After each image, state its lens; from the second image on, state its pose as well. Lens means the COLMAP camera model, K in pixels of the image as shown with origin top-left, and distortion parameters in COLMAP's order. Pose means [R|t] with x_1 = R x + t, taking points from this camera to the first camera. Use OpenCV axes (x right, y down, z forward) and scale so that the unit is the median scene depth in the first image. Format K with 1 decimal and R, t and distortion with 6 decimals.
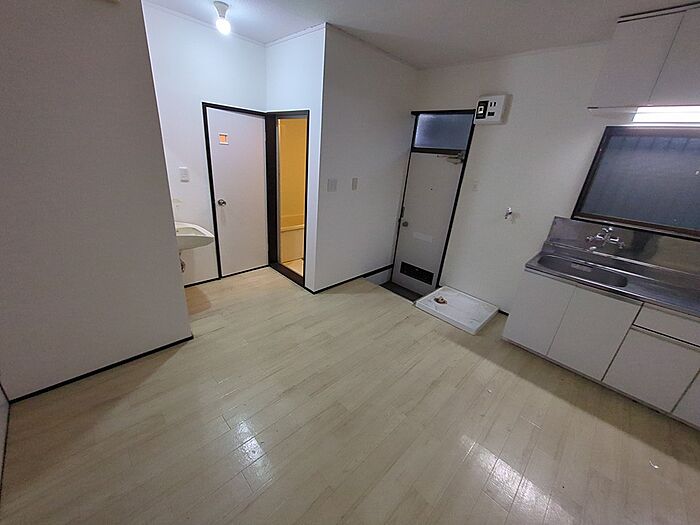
lens RADIAL K [[277.3, 0, 350.0], [0, 277.3, 262.5], [0, 0, 1]] dist [-0.000041, 0.000290]
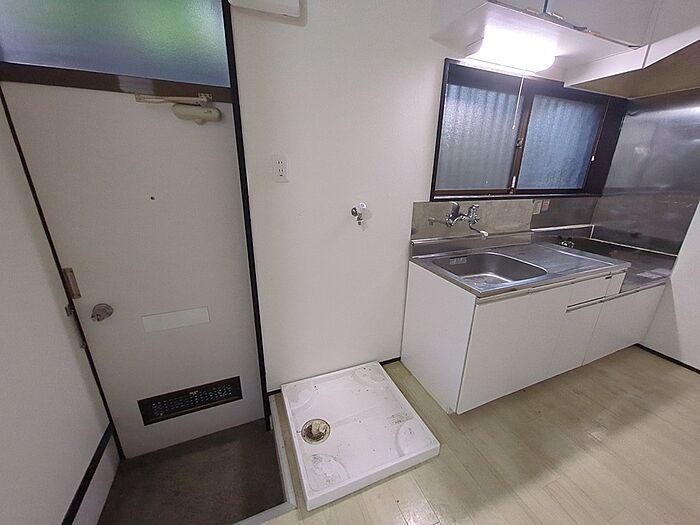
lens RADIAL K [[277.3, 0, 350.0], [0, 277.3, 262.5], [0, 0, 1]] dist [-0.000041, 0.000290]
pose [[0.390662, -0.363738, 0.845623, 0.069813], [0.355903, 0.906868, 0.225662, -0.207023], [-0.848950, 0.212802, 0.483734, 0.728493]]
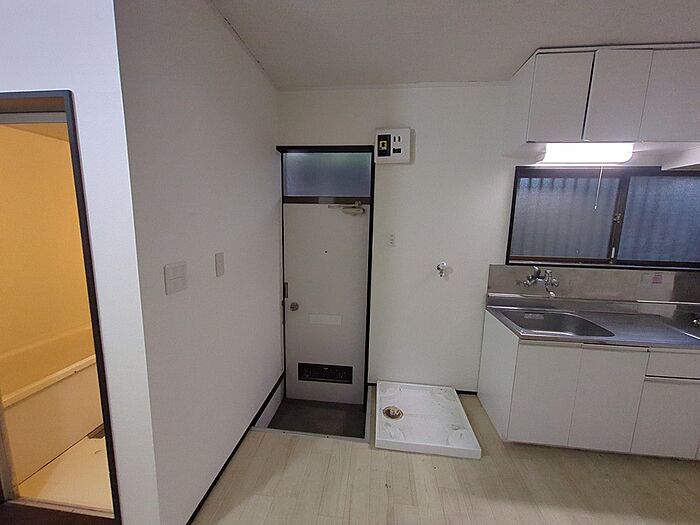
lens RADIAL K [[277.3, 0, 350.0], [0, 277.3, 262.5], [0, 0, 1]] dist [-0.000041, 0.000290]
pose [[0.778405, -0.158481, 0.607429, -0.102227], [0.271449, 0.957445, -0.098053, -0.178448], [-0.566040, 0.241211, 0.788299, 0.489382]]
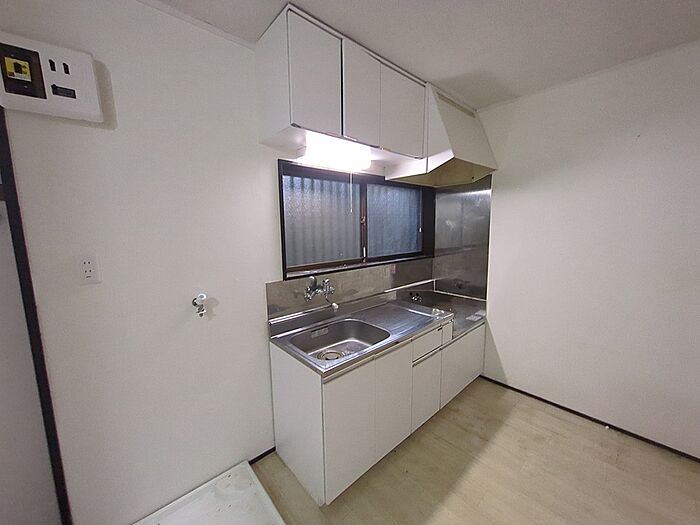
lens RADIAL K [[277.3, 0, 350.0], [0, 277.3, 262.5], [0, 0, 1]] dist [-0.000041, 0.000290]
pose [[0.057462, -0.213648, 0.975219, 0.100554], [0.386890, 0.905266, 0.175526, -0.217232], [-0.920334, 0.367216, 0.134677, 0.611613]]
